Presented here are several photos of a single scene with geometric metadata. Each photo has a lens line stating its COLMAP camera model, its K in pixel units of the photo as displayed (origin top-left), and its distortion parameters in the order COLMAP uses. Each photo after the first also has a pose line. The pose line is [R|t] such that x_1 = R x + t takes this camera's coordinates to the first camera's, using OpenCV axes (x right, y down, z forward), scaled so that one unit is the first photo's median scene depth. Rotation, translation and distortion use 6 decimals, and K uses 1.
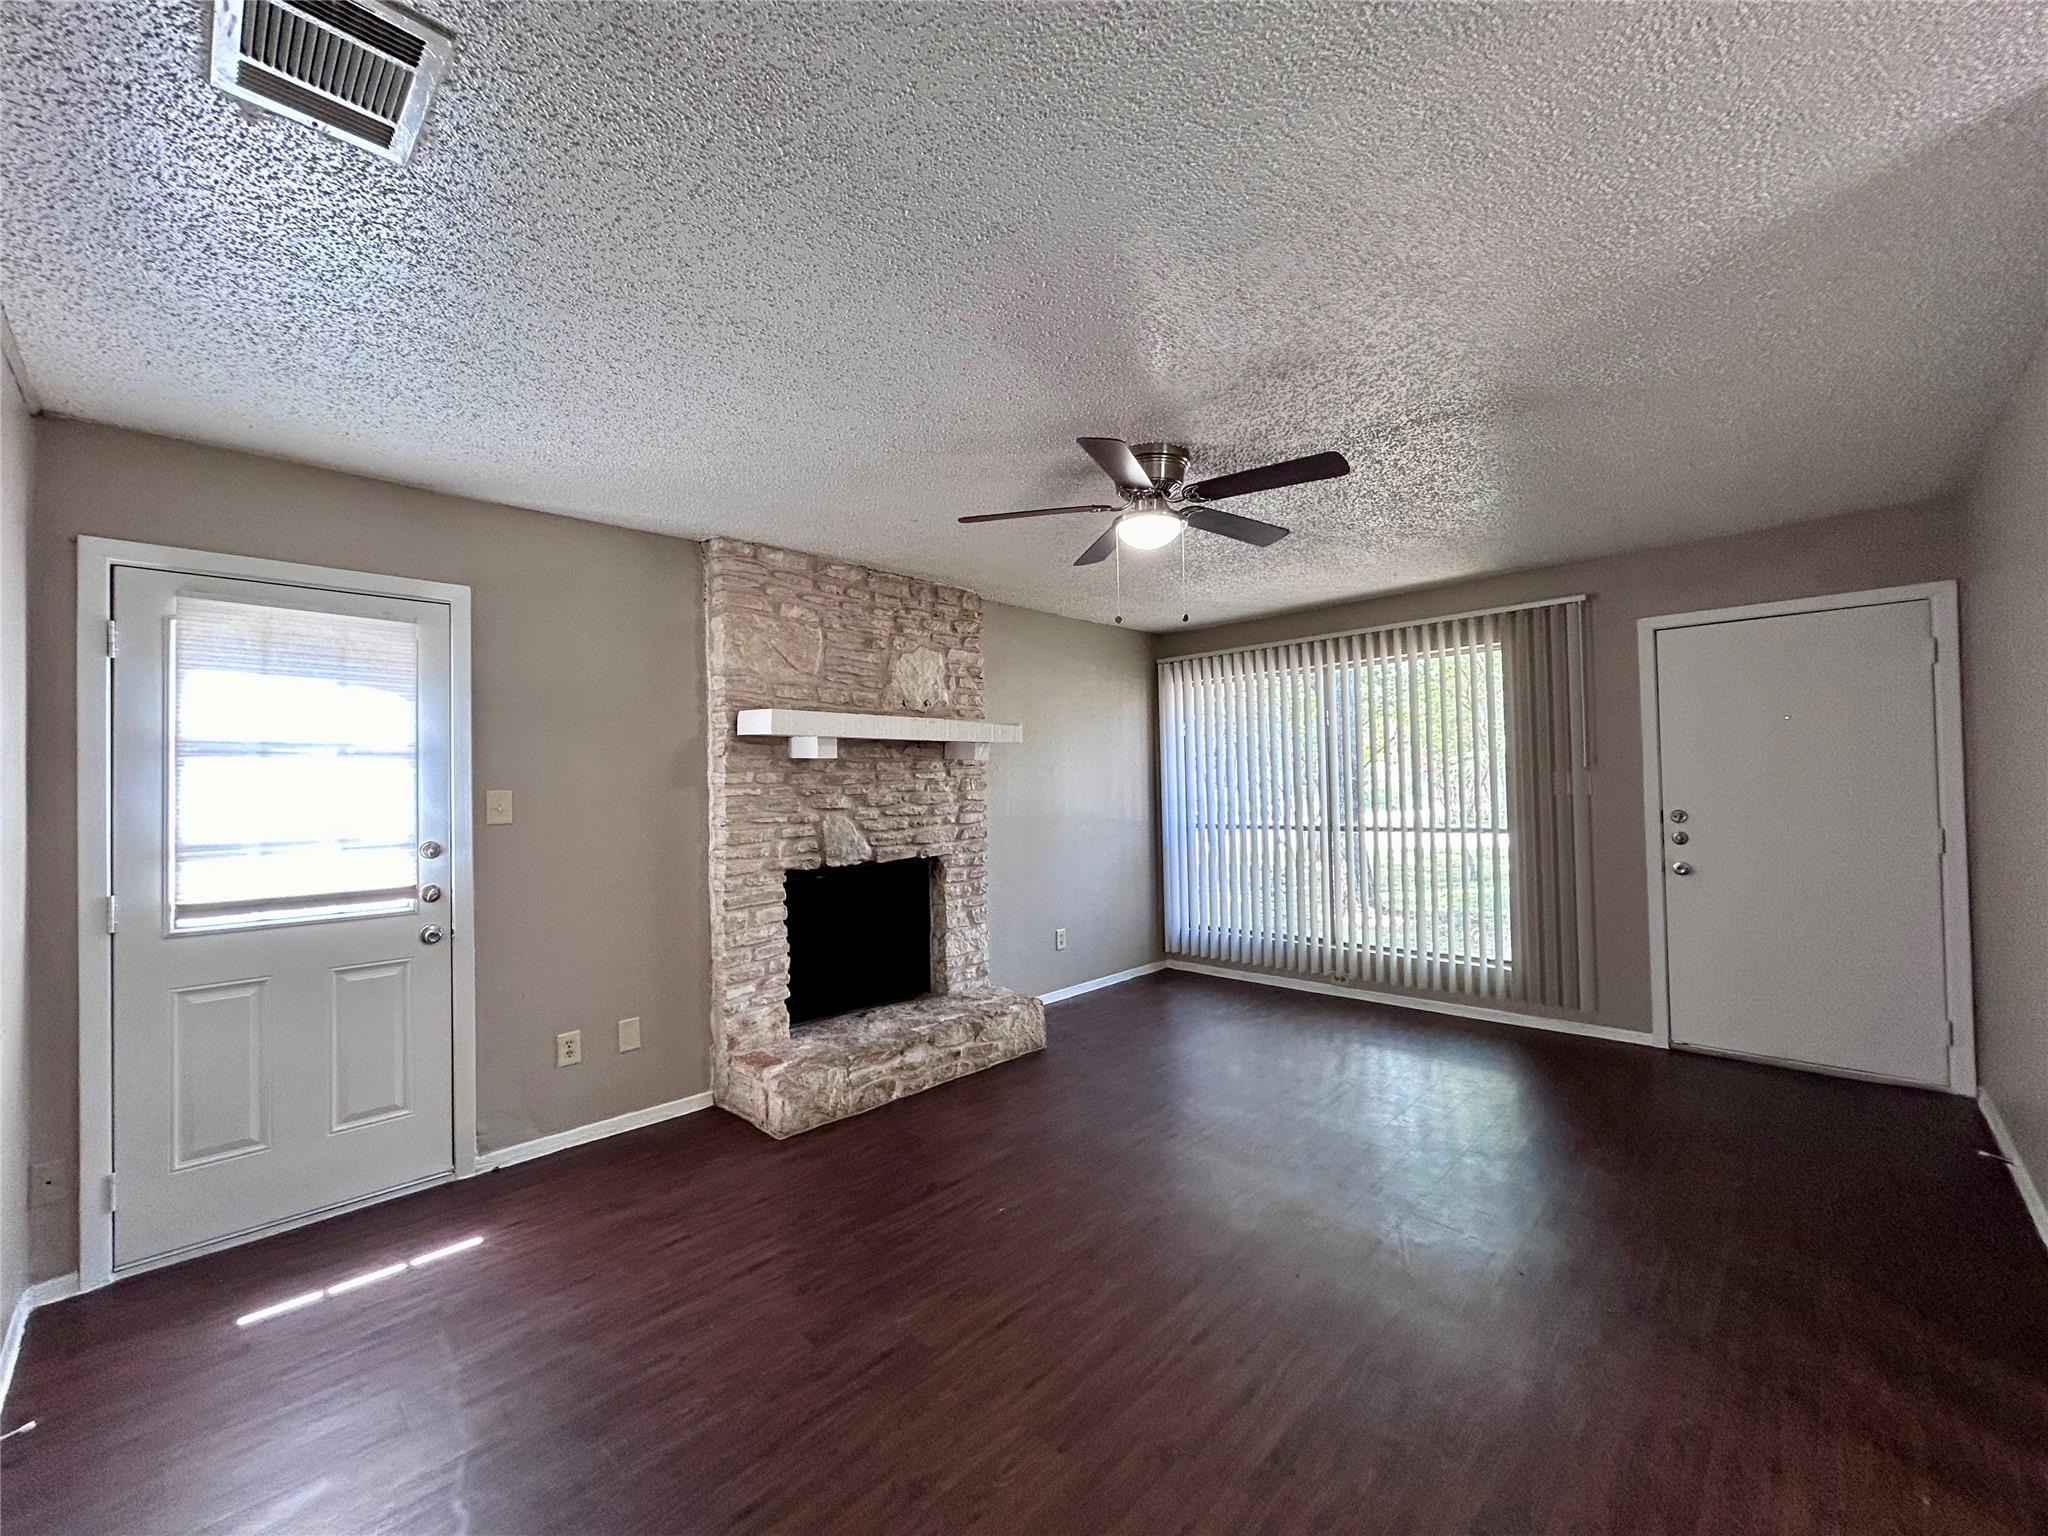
lens RADIAL K [[815.3, 0, 1018.5], [0, 815.3, 768.9], [0, 0, 1]] dist [-0.008823, -0.000243]
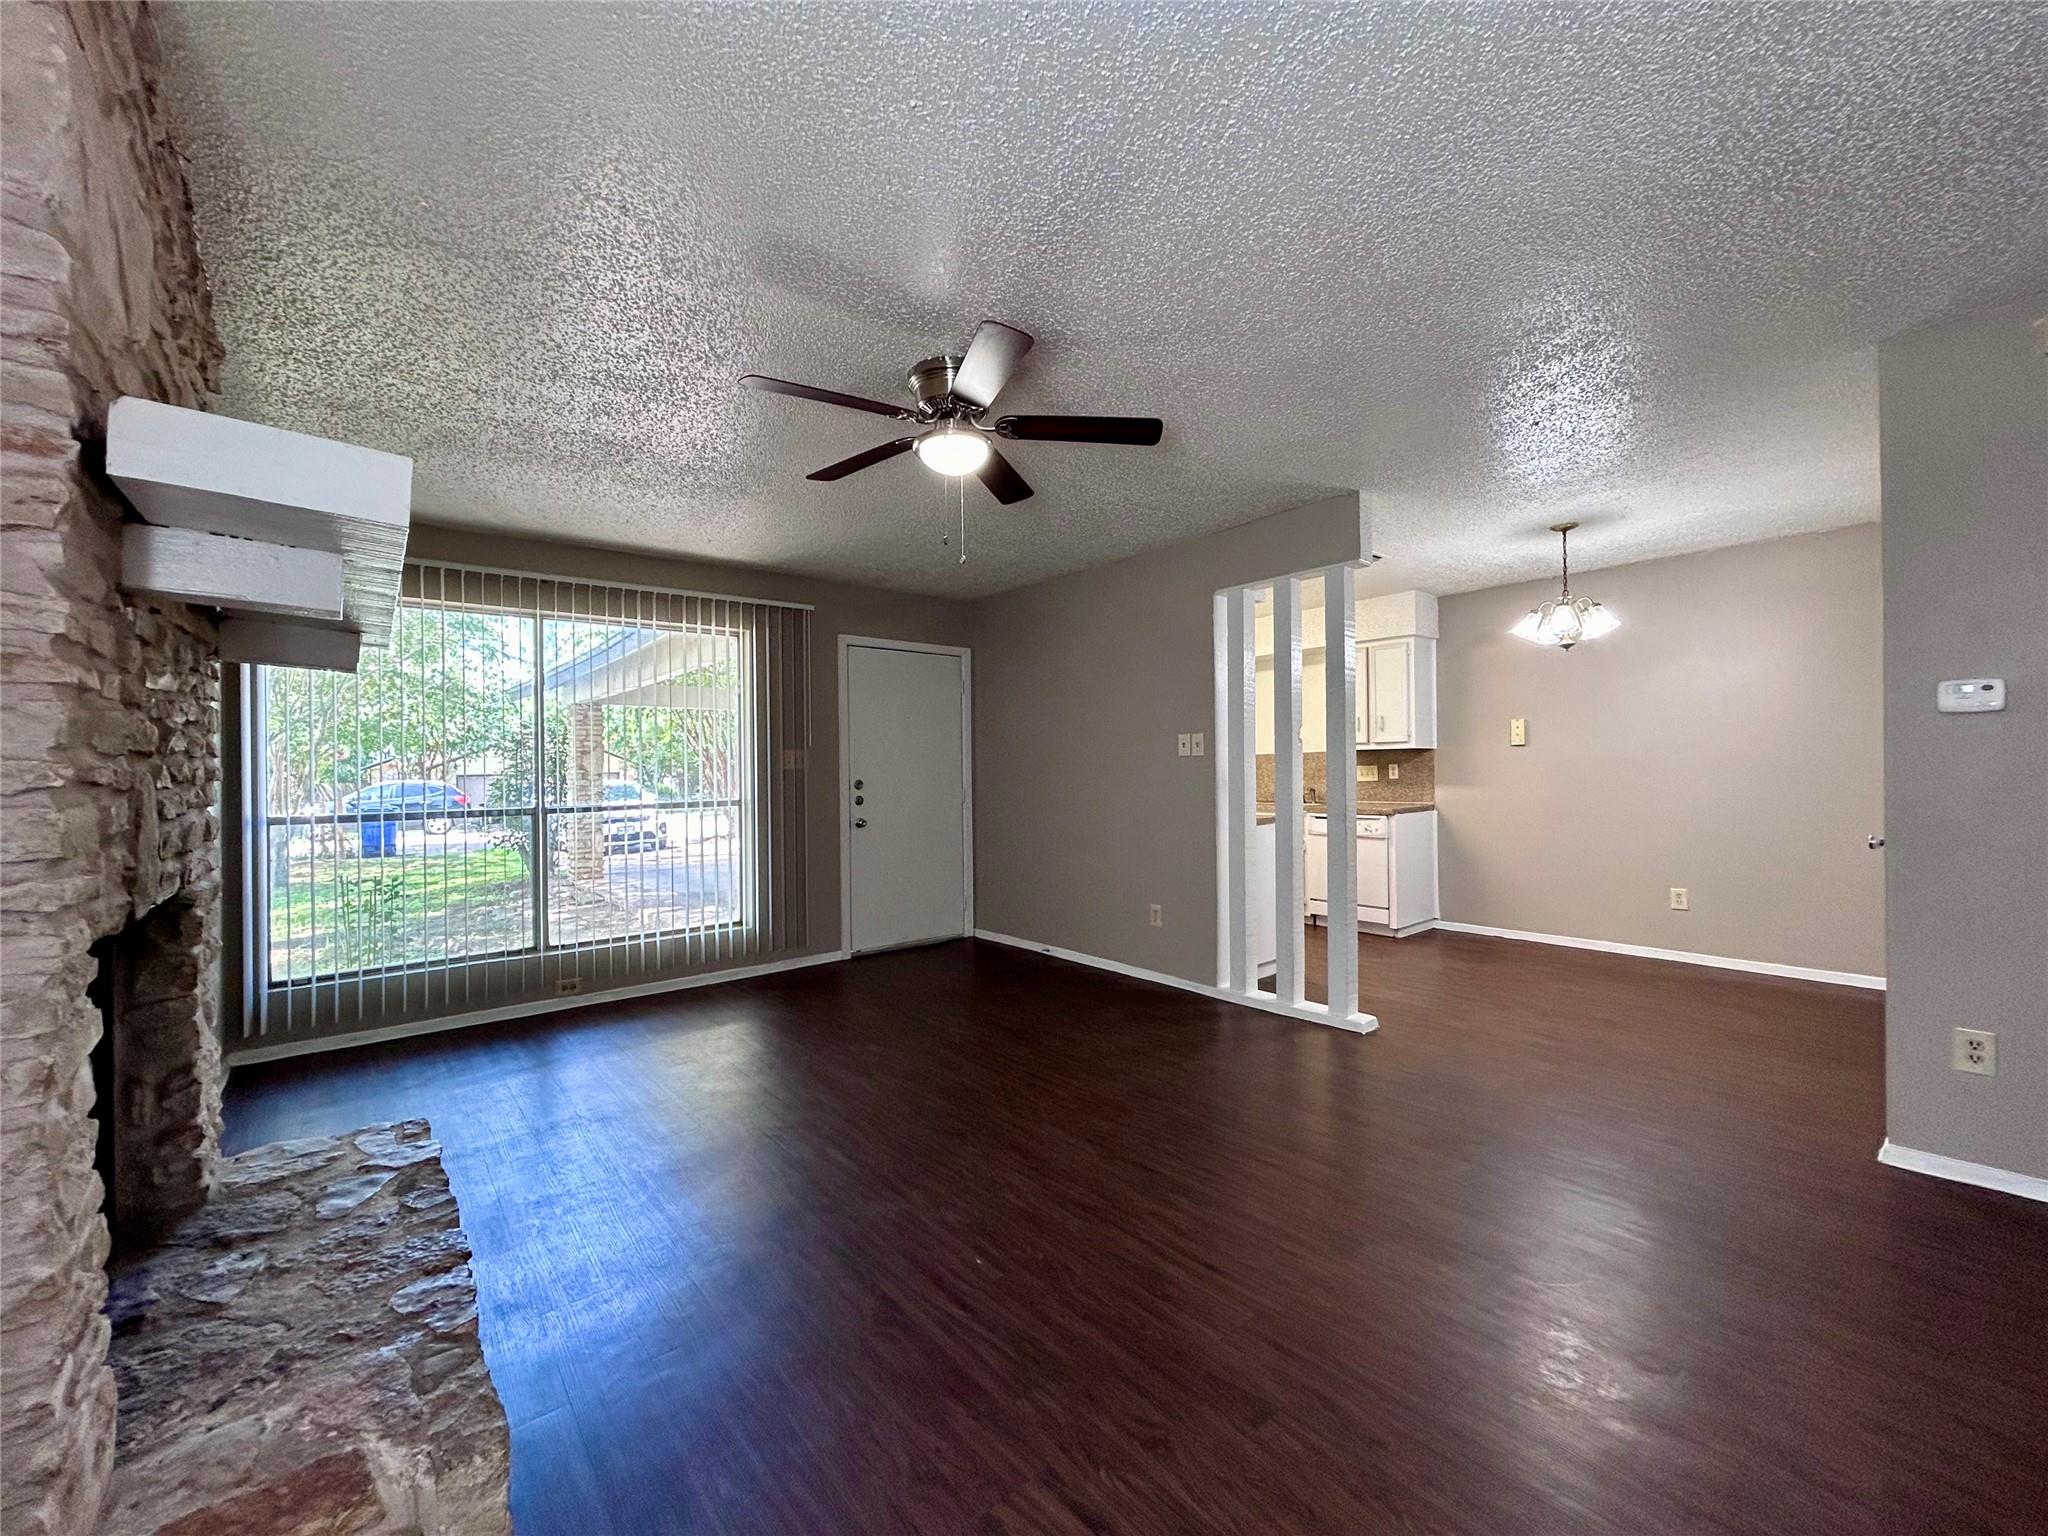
lens RADIAL K [[814.1, 0, 1033.2], [0, 814.1, 767.8], [0, 0, 1]] dist [0.000602, 0.000108]
pose [[0.111269, 0.019728, 0.993594, -0.514098], [-0.011133, 0.999765, -0.018604, 0.053262], [-0.993728, -0.008992, 0.111463, 0.557664]]
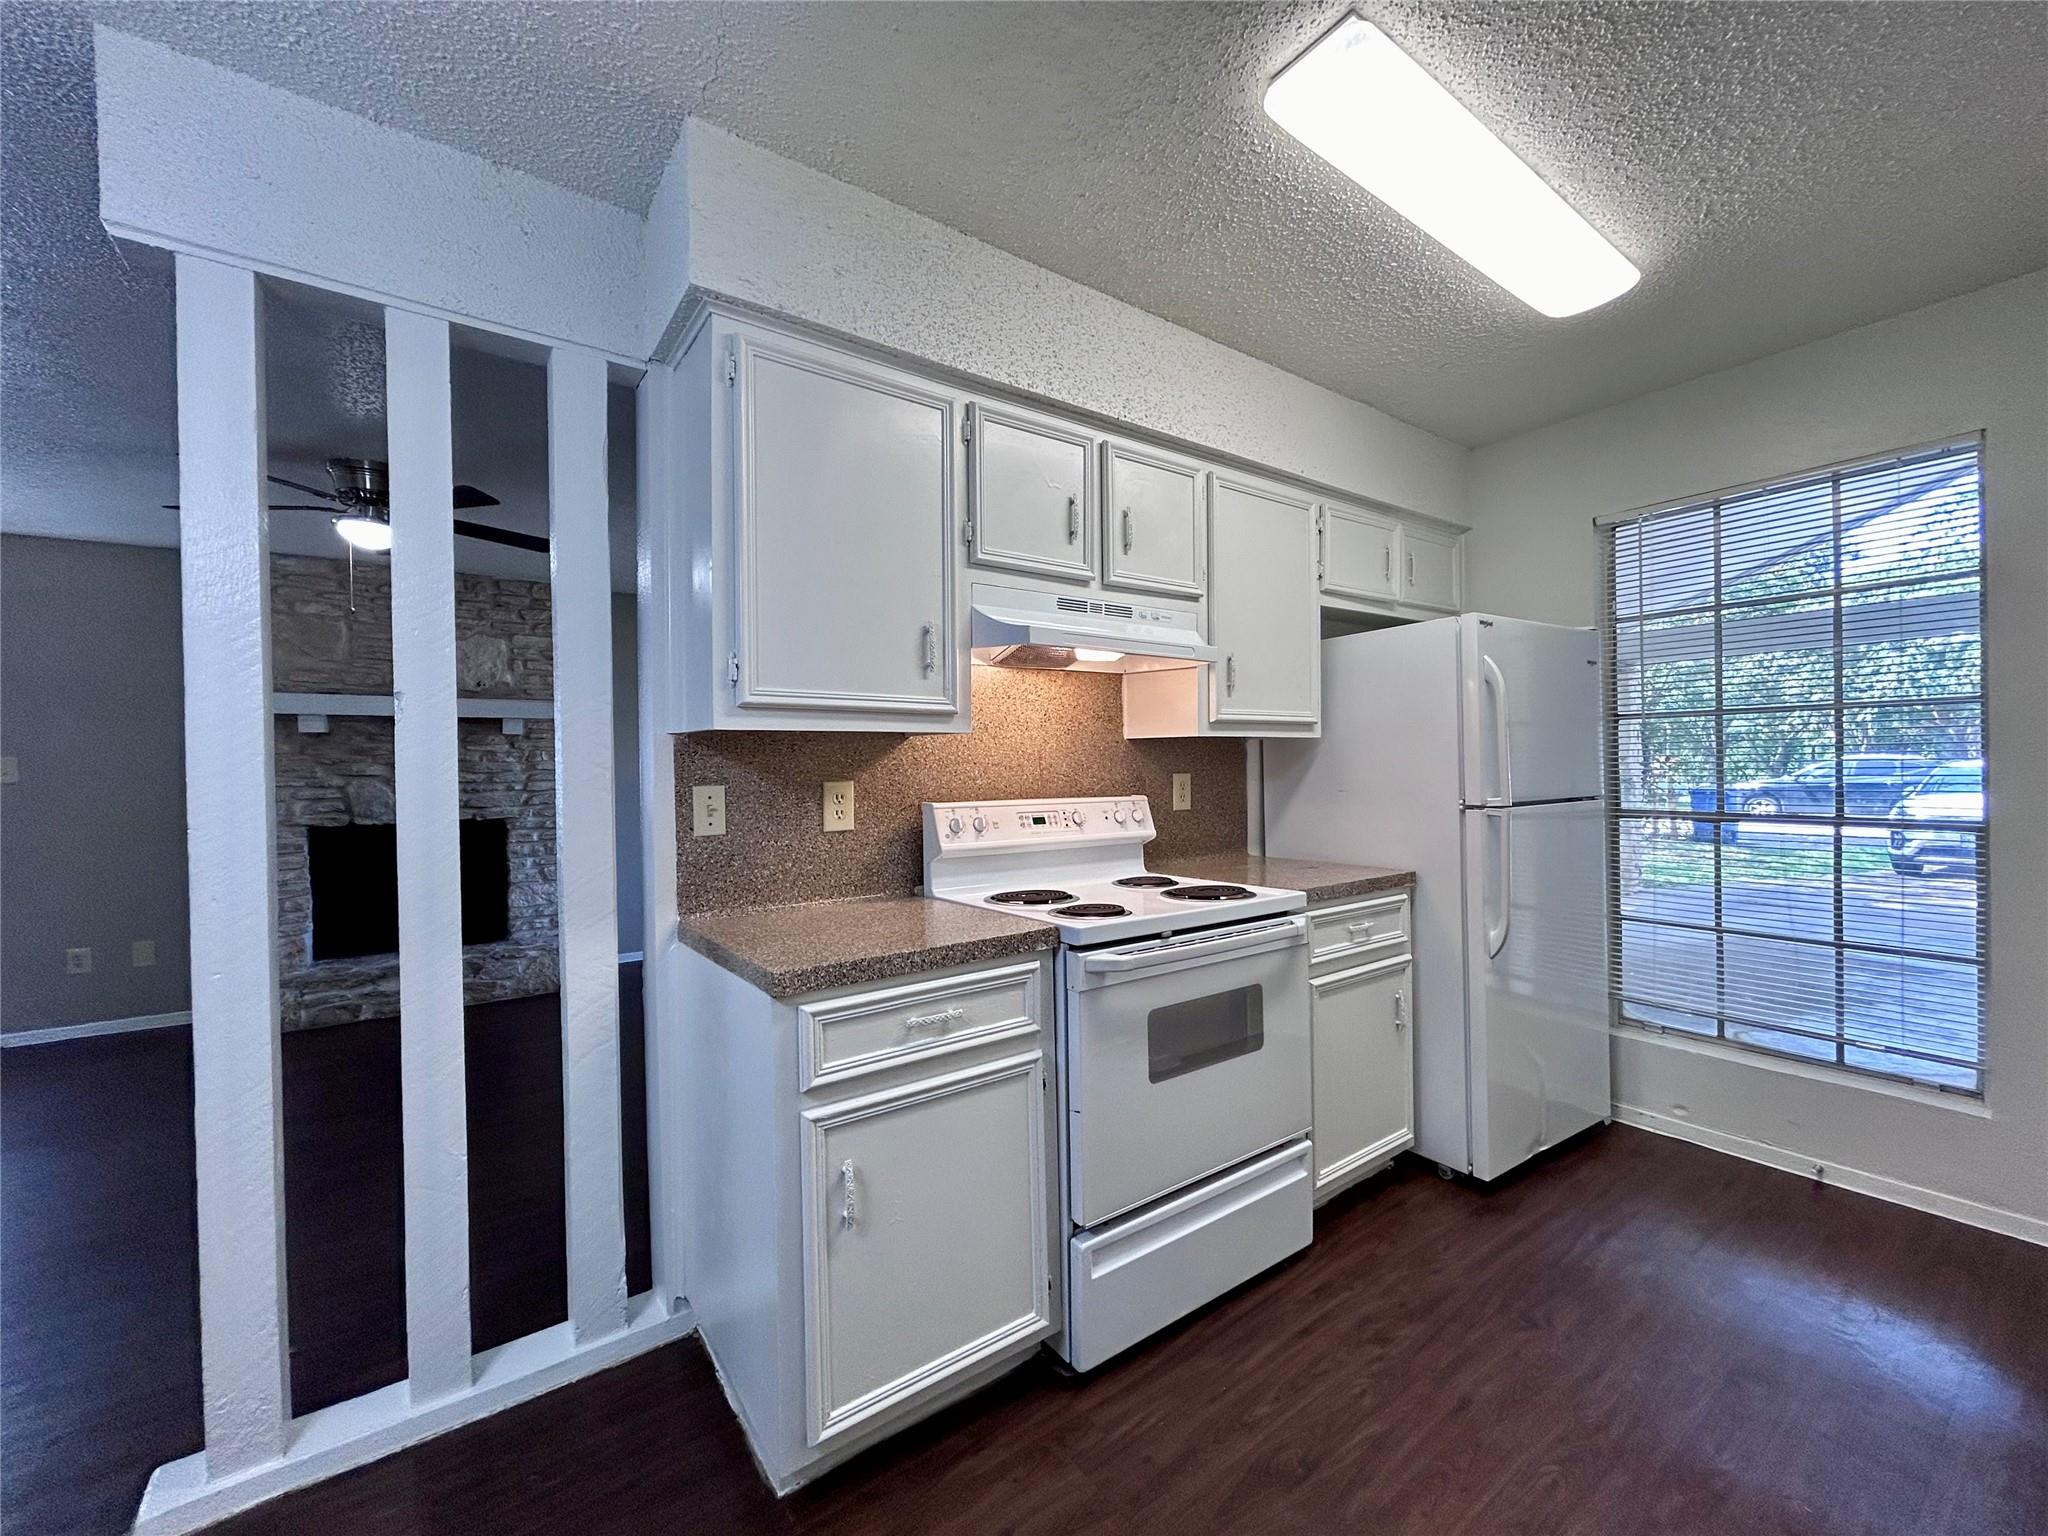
lens RADIAL K [[828.4, 0, 1024.0], [0, 828.4, 768.0], [0, 0, 1]] dist [-0.000587, 0.000871]
pose [[0.984638, 0.006489, -0.174490, 0.927910], [-0.001555, 0.999595, 0.028400, 0.002745], [0.174603, -0.027692, 0.984249, -0.008257]]
